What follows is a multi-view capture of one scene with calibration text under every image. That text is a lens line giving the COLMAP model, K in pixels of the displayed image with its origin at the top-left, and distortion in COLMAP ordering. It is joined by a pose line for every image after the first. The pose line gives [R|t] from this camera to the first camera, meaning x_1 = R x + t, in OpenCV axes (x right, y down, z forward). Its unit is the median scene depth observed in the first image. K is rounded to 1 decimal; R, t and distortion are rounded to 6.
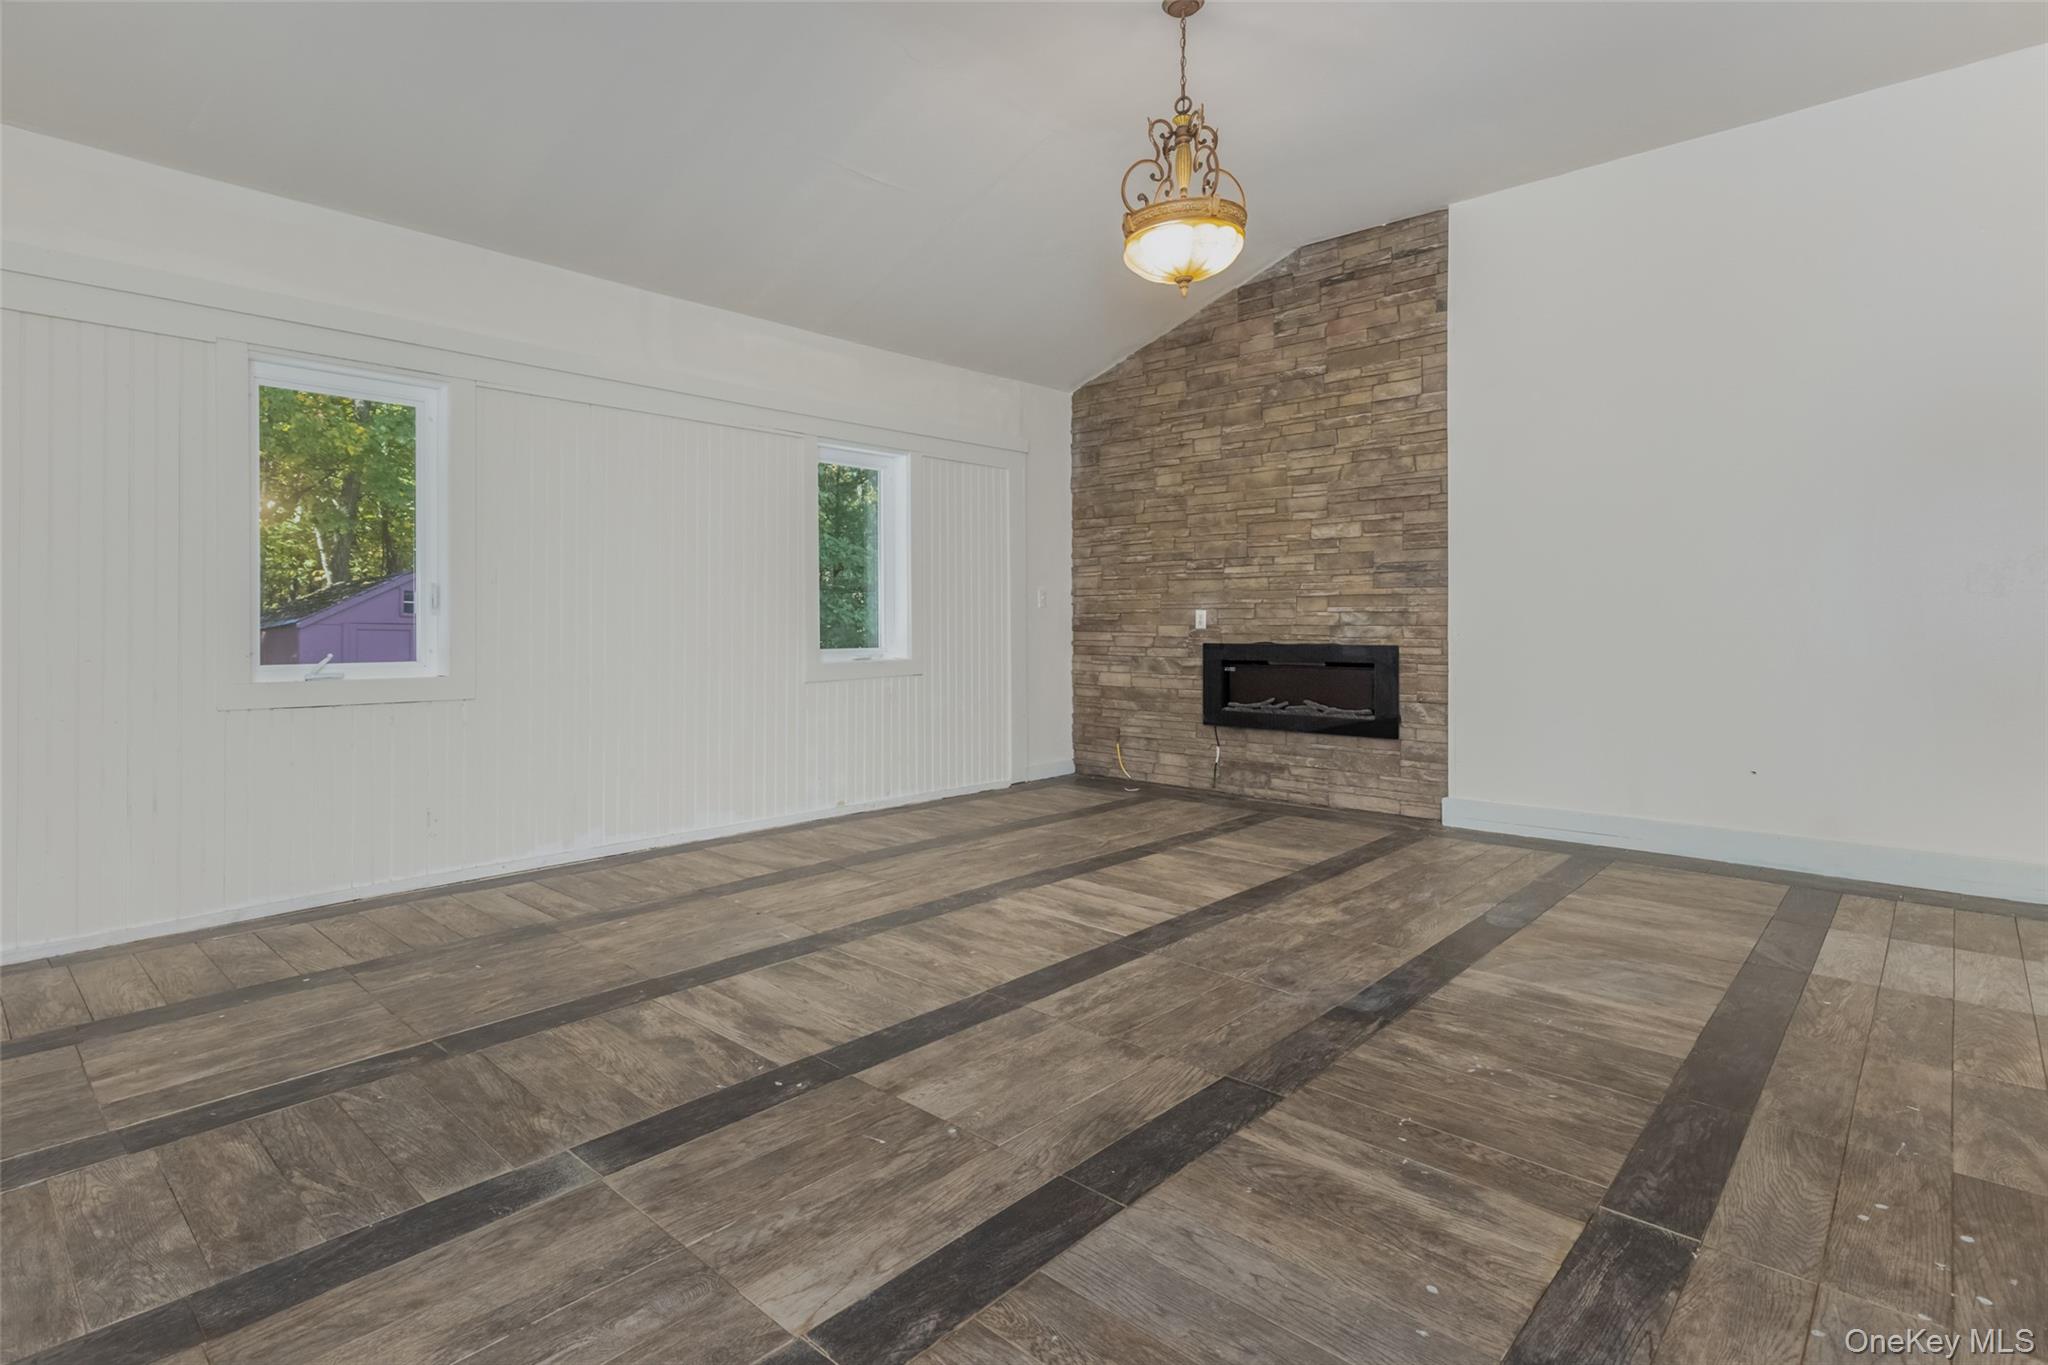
lens RADIAL K [[955.8, 0, 1029.5], [0, 955.8, 650.9], [0, 0, 1]] dist [0.000962, 0.000057]
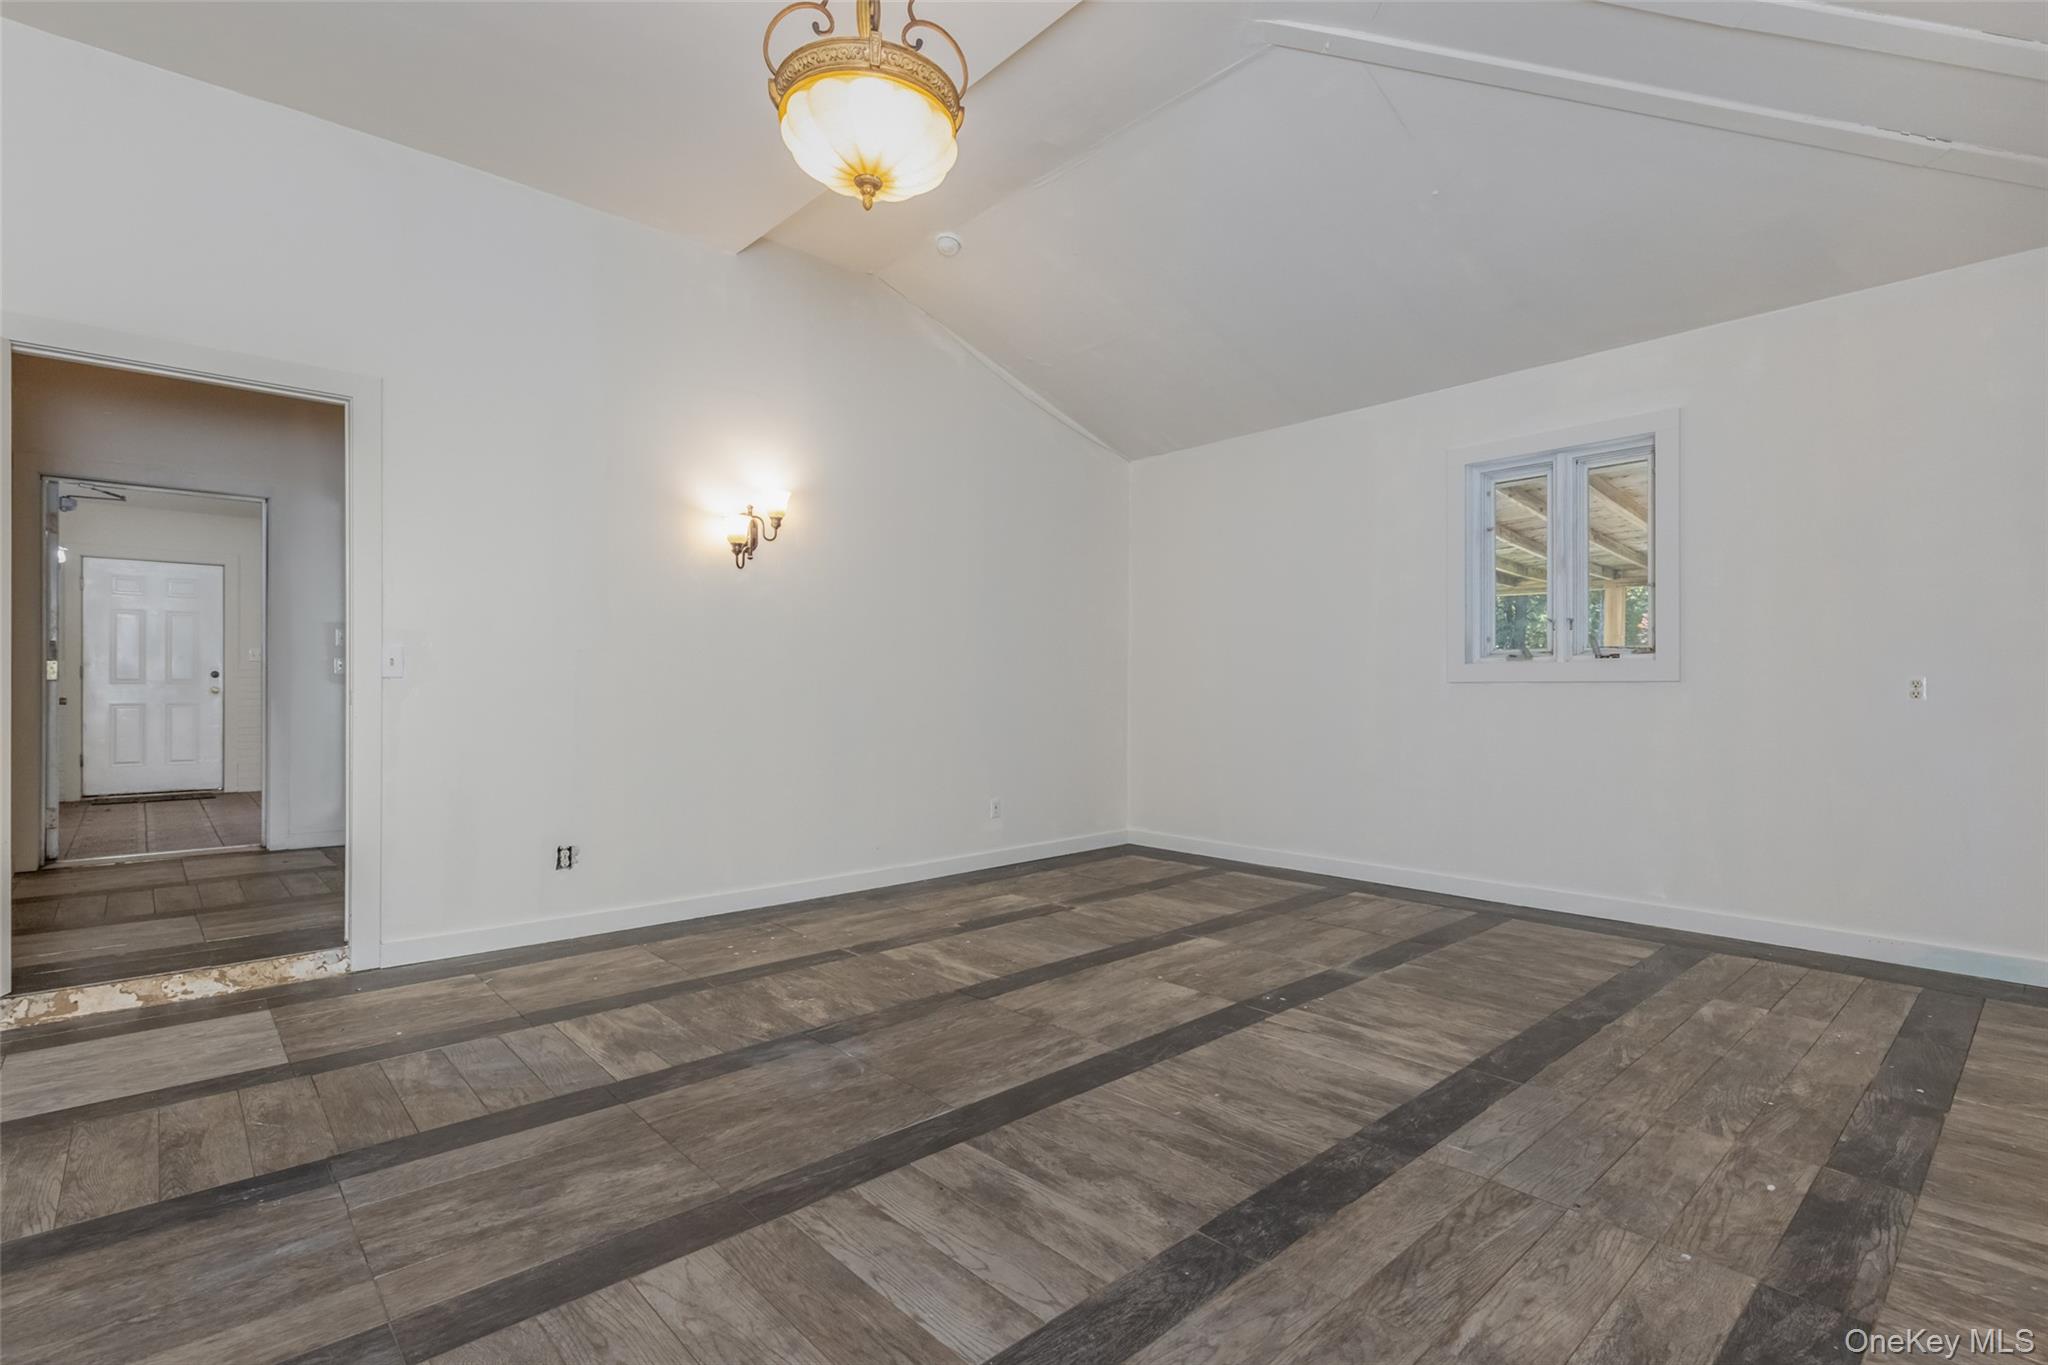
lens RADIAL K [[955.8, 0, 1029.5], [0, 955.8, 650.9], [0, 0, 1]] dist [0.000962, 0.000057]
pose [[-0.993132, 0.008175, 0.116718, -0.041564], [0.007174, 0.999934, -0.008994, -0.073625], [-0.116783, -0.008095, -0.993124, 2.255732]]
